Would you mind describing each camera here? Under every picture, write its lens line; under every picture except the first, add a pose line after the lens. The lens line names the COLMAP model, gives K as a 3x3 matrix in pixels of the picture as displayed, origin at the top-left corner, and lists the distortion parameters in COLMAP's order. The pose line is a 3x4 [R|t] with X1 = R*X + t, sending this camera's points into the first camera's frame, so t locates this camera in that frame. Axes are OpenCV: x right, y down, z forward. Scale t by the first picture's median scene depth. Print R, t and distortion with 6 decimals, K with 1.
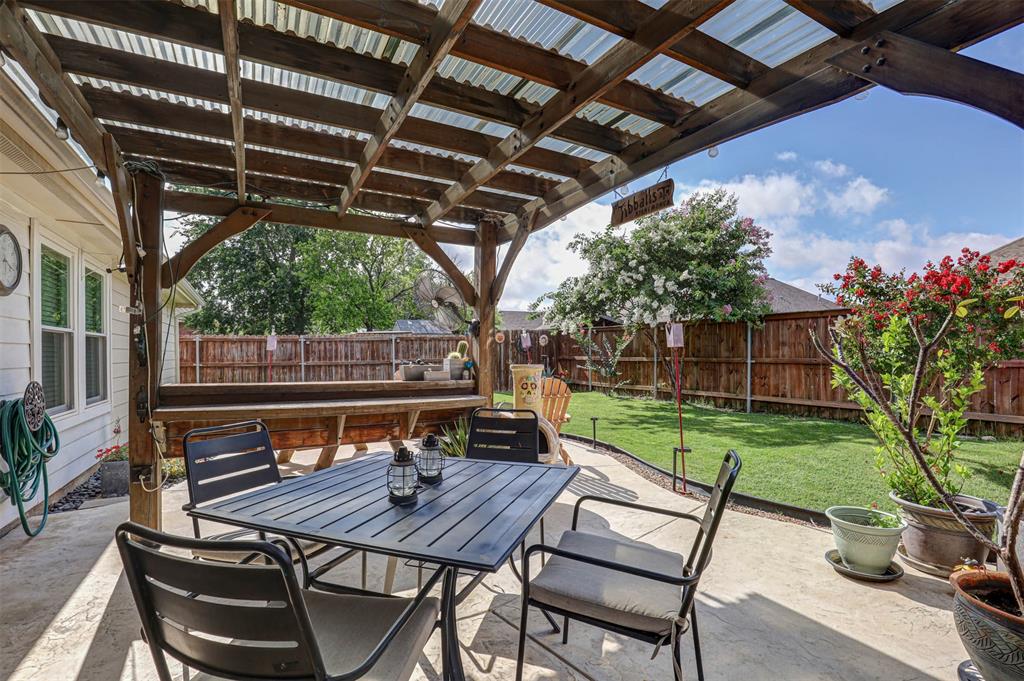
lens RADIAL K [[470.7, 0, 507.0], [0, 470.7, 357.2], [0, 0, 1]] dist [-0.034691, 0.004551]
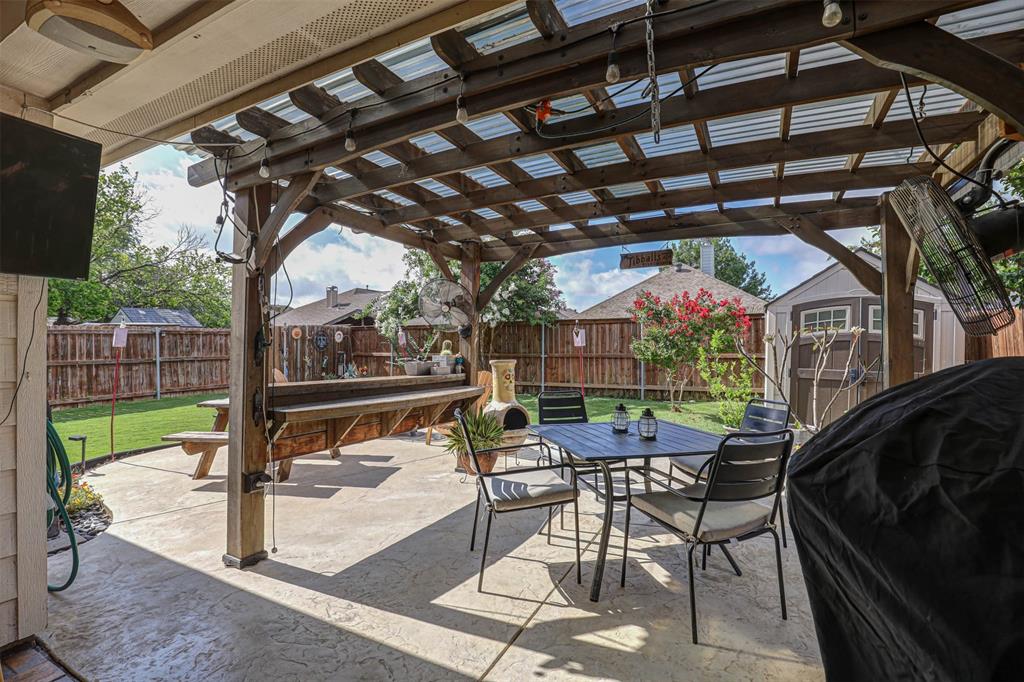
lens RADIAL K [[470.7, 0, 509.9], [0, 470.7, 348.1], [0, 0, 1]] dist [-0.034691, 0.004551]
pose [[0.830294, 0.000636, 0.557325, -0.216588], [0.004996, 0.999951, -0.008584, -0.001541], [-0.557303, 0.009912, 0.830250, -0.017322]]
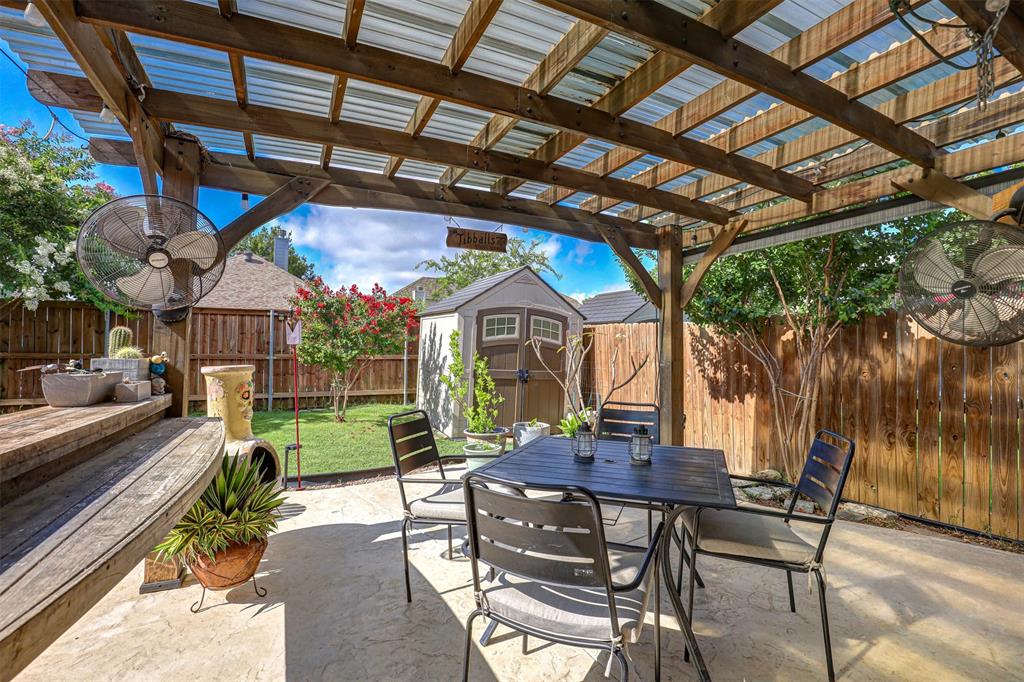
lens RADIAL K [[470.7, 0, 511.6], [0, 470.7, 344.2], [0, 0, 1]] dist [-0.034691, 0.004551]
pose [[0.042130, 0.017467, 0.998959, -0.219829], [-0.004127, 0.999842, -0.017308, -0.002158], [-0.999104, -0.003393, 0.042195, 0.185793]]
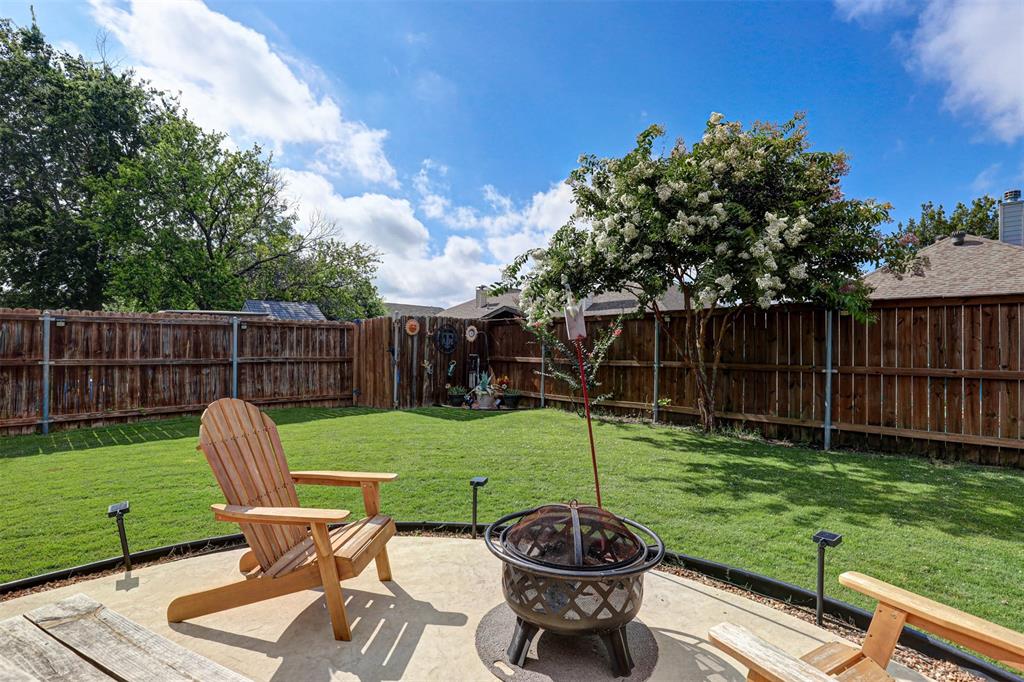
lens RADIAL K [[470.7, 0, 509.6], [0, 470.7, 342.3], [0, 0, 1]] dist [-0.034691, 0.004551]
pose [[0.961215, 0.024090, 0.274745, -0.077733], [-0.016970, 0.999456, -0.028263, -0.004227], [-0.275277, 0.022504, 0.961102, 0.384571]]
